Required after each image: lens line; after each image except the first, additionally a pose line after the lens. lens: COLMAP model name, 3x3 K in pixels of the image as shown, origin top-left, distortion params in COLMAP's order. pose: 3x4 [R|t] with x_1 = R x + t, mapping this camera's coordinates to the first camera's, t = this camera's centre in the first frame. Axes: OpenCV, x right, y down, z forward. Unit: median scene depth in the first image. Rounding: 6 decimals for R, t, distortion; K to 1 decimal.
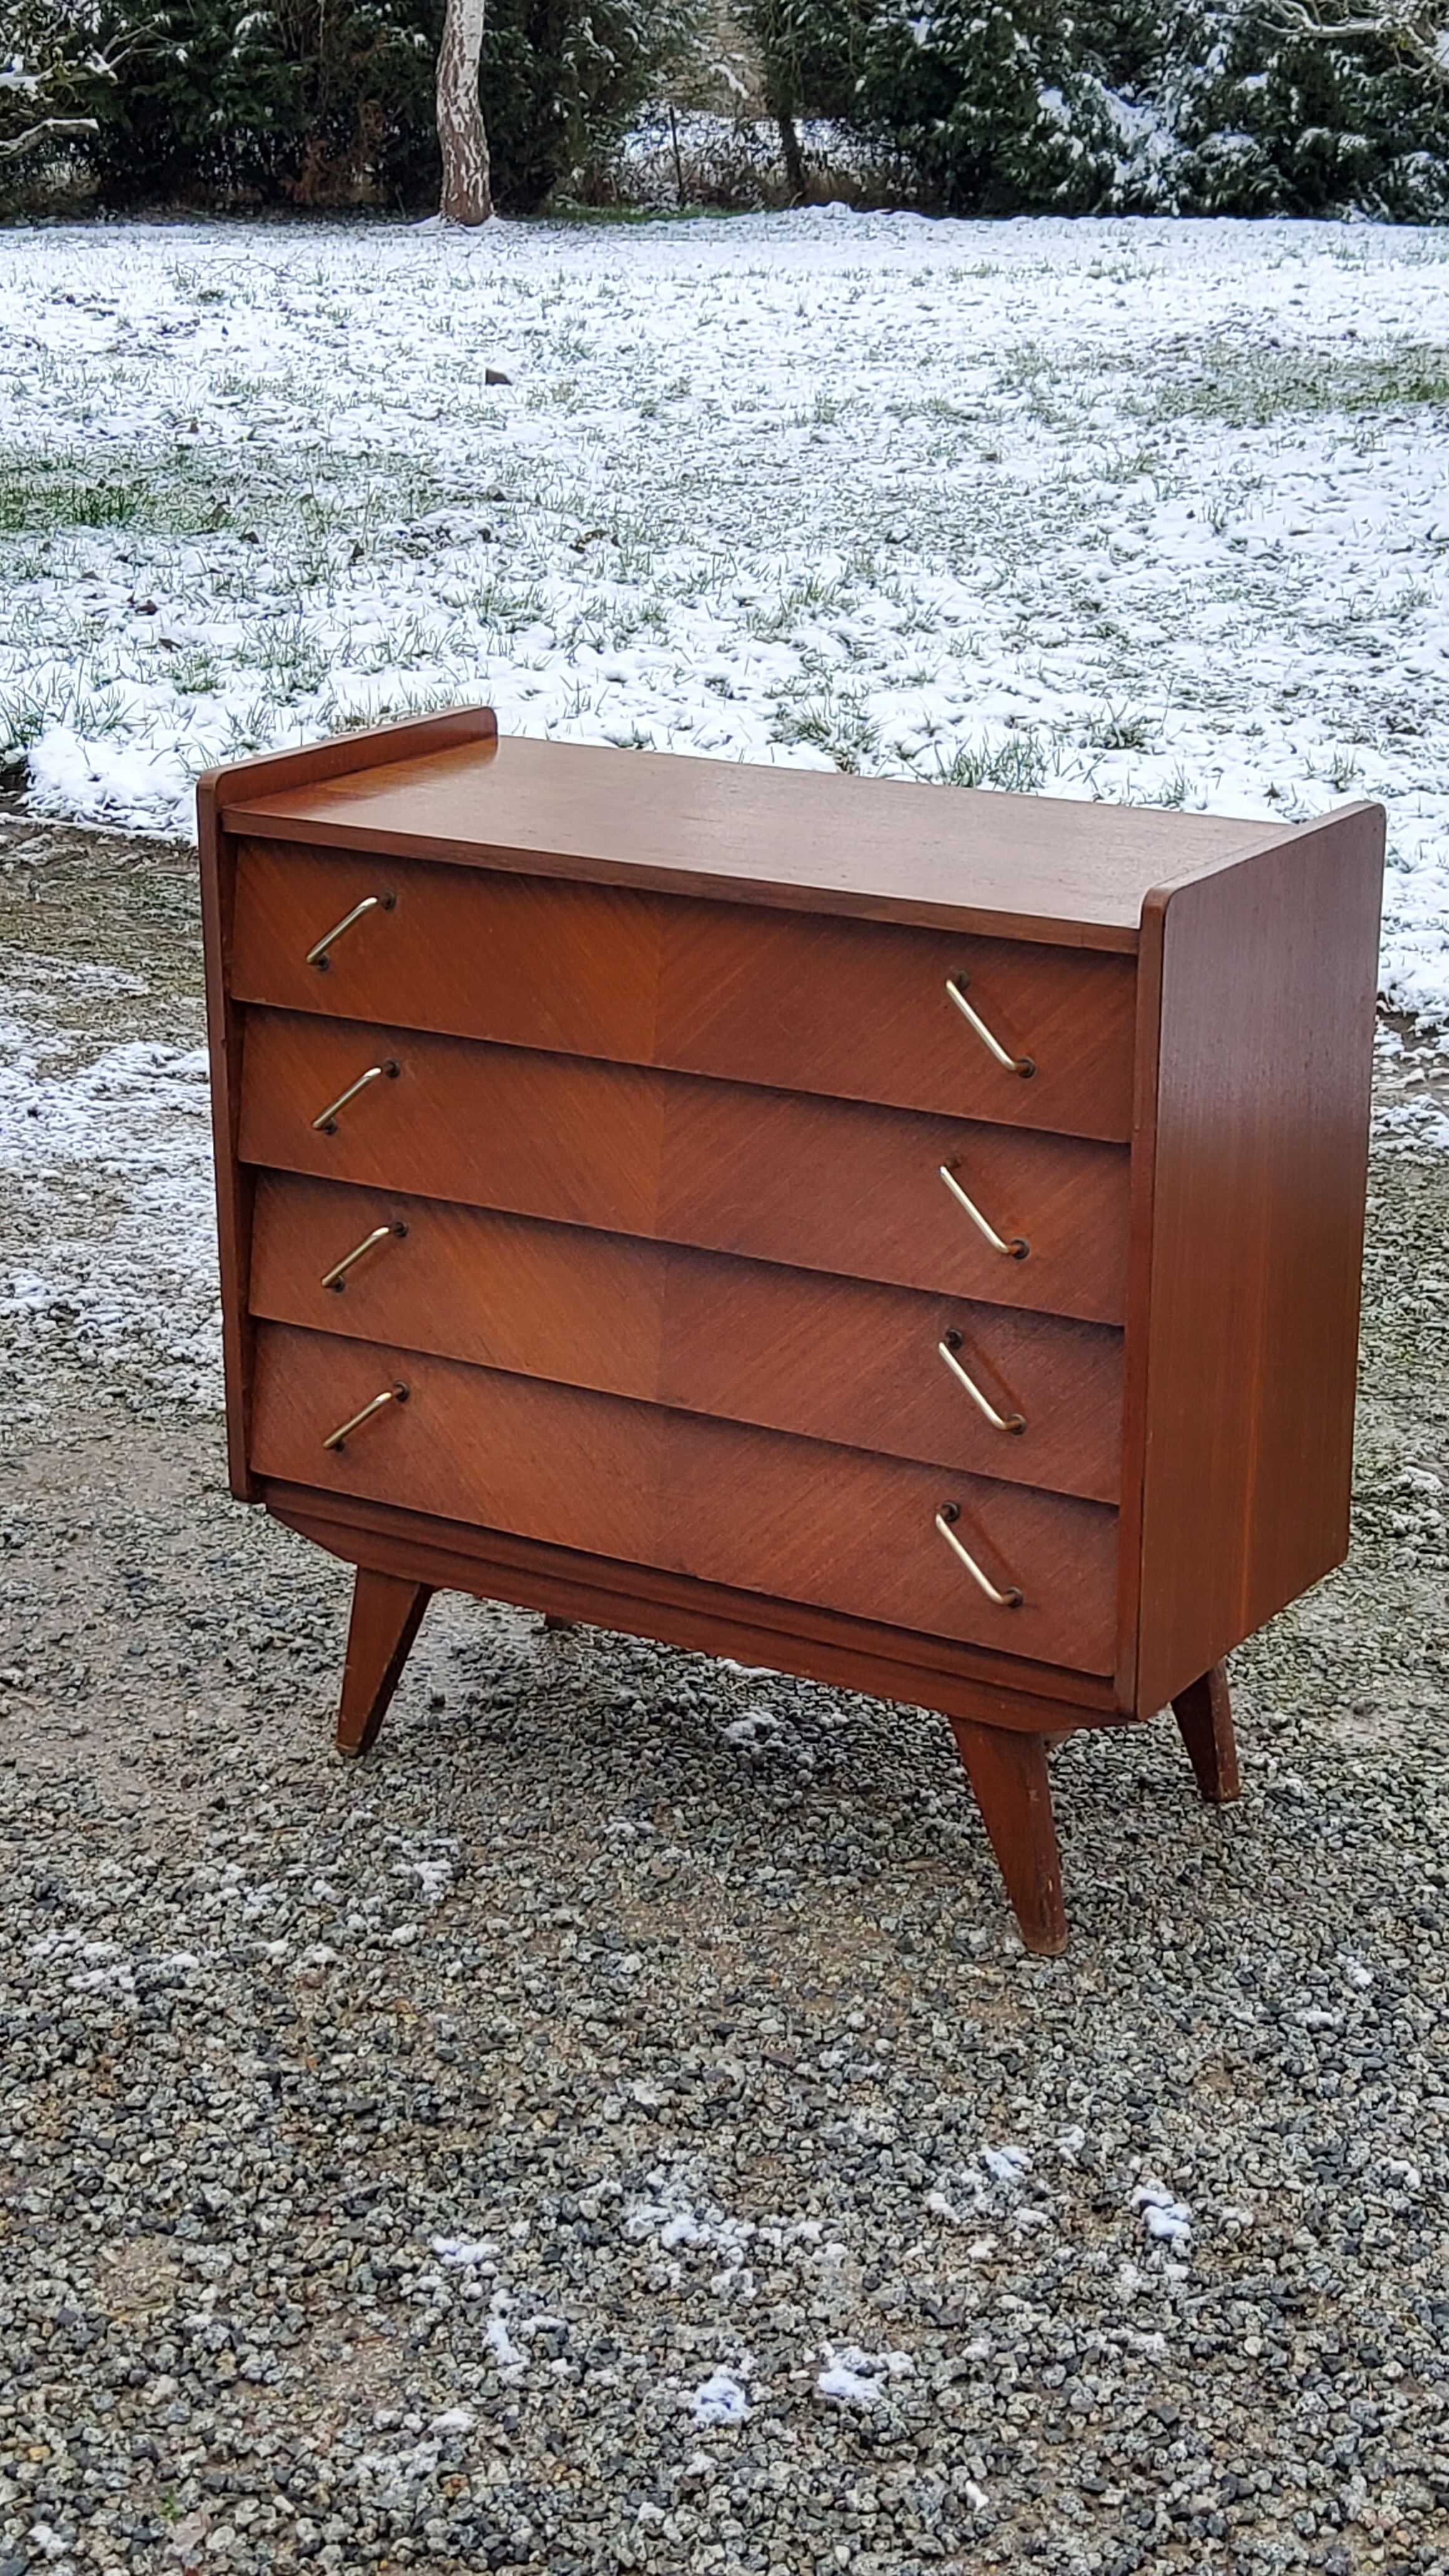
lens RADIAL K [[3812.0, 0, 756.6], [0, 3812.0, 1285.7], [0, 0, 1]] dist [0.099890, 0.000000]
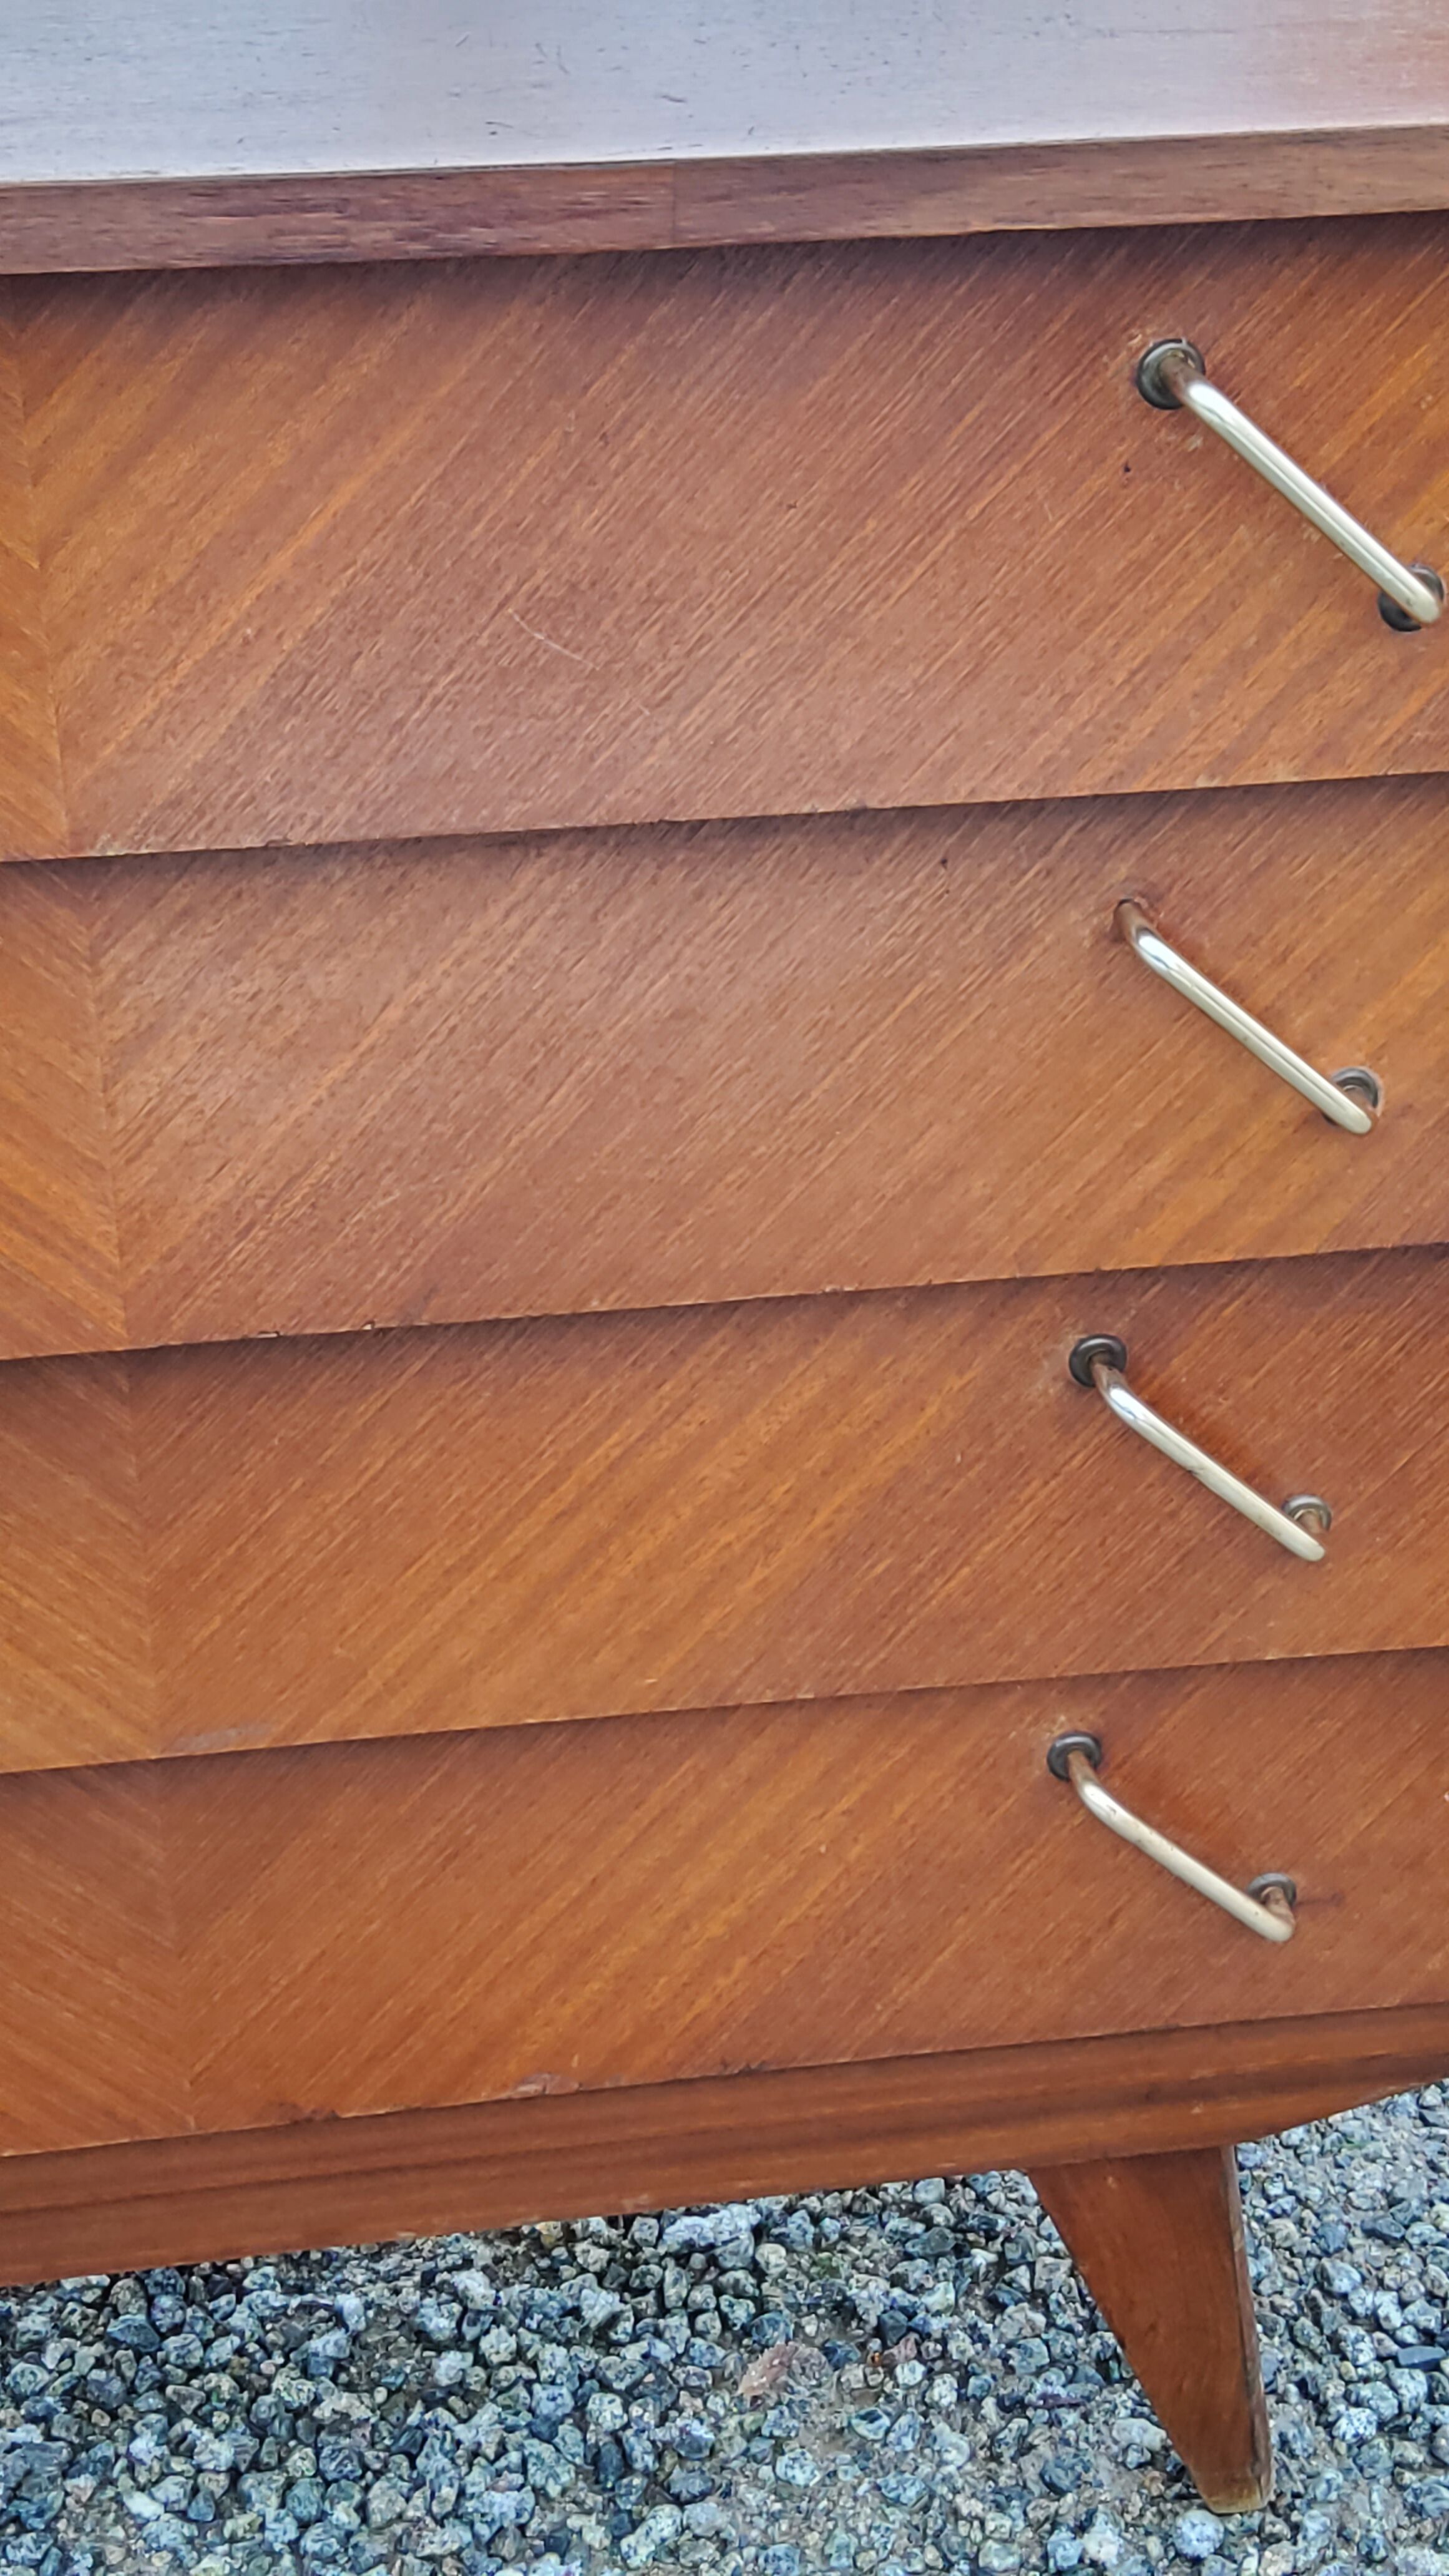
lens RADIAL K [[3812.0, 0, 745.8], [0, 3812.0, 1261.2], [0, 0, 1]] dist [0.099890, 0.000000]
pose [[0.763079, -0.351670, 0.542254, -0.157336], [0.196057, 0.925424, 0.324270, -0.111977], [-0.615851, -0.141131, 0.775119, 0.702494]]
